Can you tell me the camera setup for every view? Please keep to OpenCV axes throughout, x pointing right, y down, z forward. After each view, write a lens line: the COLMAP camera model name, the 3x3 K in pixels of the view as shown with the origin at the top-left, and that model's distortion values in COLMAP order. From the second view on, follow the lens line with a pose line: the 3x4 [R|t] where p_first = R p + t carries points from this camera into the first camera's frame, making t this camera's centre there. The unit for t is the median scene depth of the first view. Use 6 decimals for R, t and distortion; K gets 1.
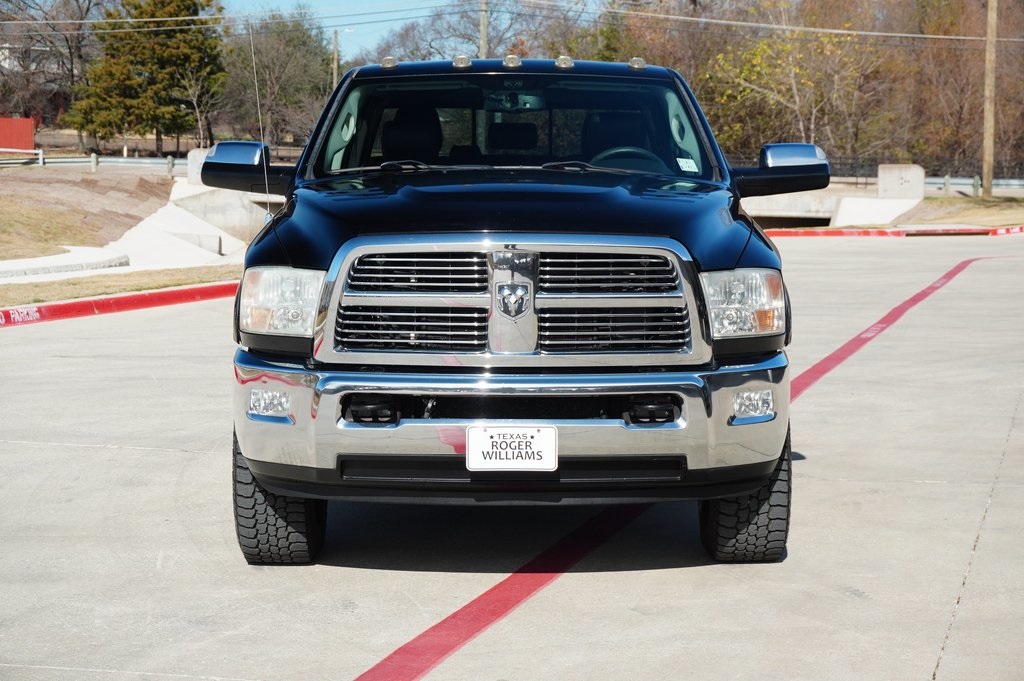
lens RADIAL K [[2278.1, 0, 513.2], [0, 2278.1, 341.4], [0, 0, 1]] dist [-0.050246, 0.000000]
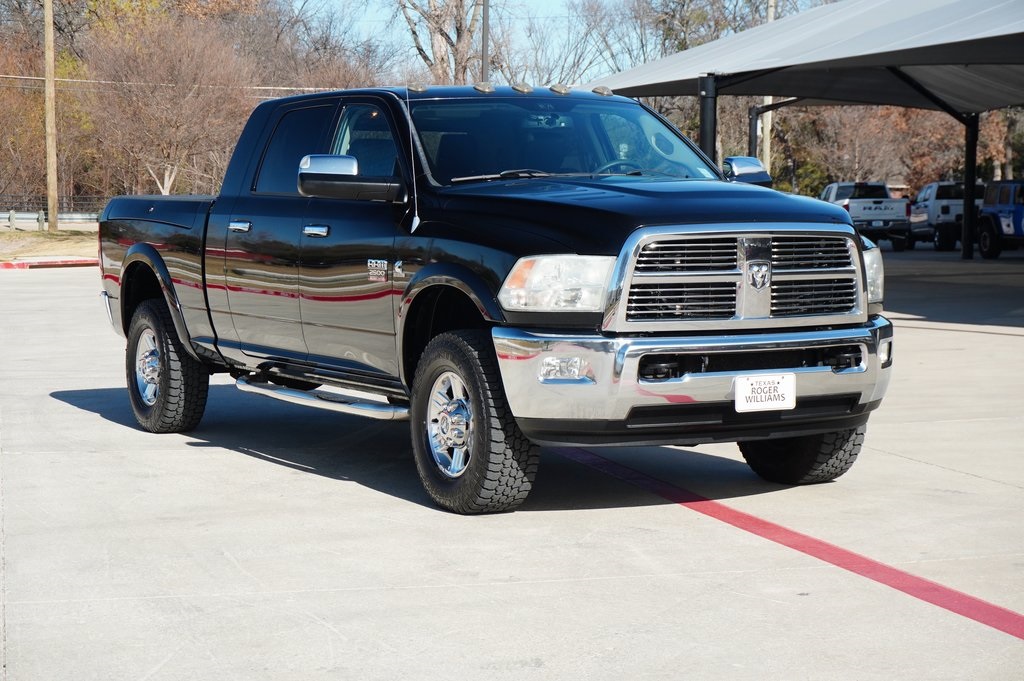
lens RADIAL K [[2278.1, 0, 511.0], [0, 2278.1, 338.8], [0, 0, 1]] dist [-0.050246, 0.000000]
pose [[0.877418, -0.039269, 0.478117, -0.667960], [0.048498, 0.998799, -0.006966, 0.017590], [-0.477269, 0.029300, 0.878268, -0.036039]]
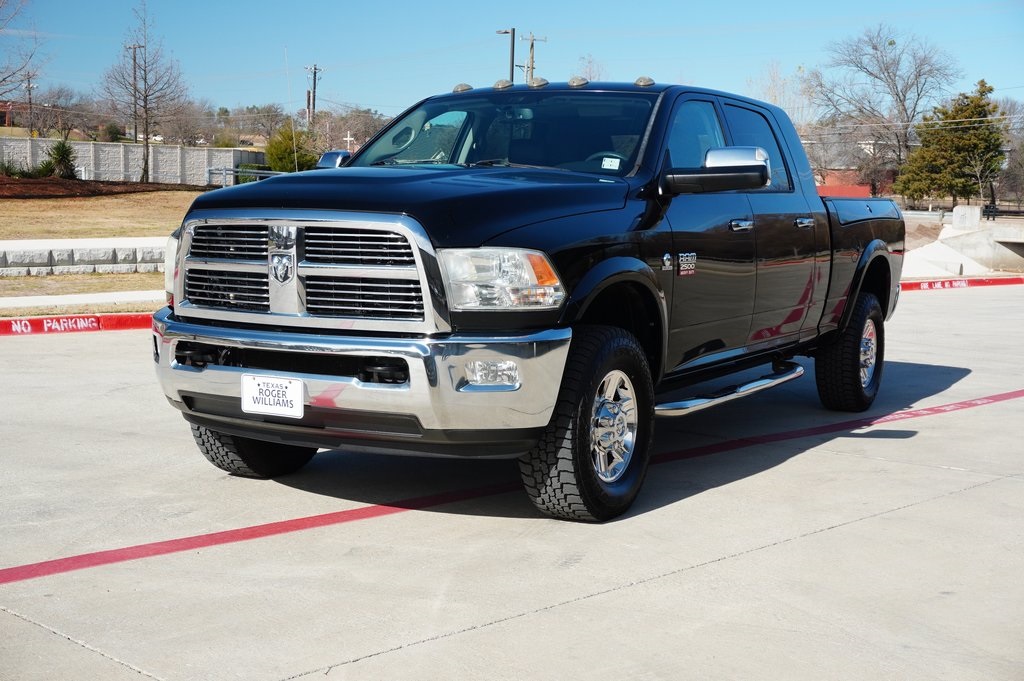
lens RADIAL K [[1360.9, 0, 510.4], [0, 1360.9, 341.4], [0, 0, 1]] dist [0.061770, 0.000000]
pose [[0.860135, 0.057363, -0.506830, 0.416776], [-0.052897, 0.998330, 0.023220, -0.002915], [0.507316, 0.006837, 0.861733, 0.428965]]
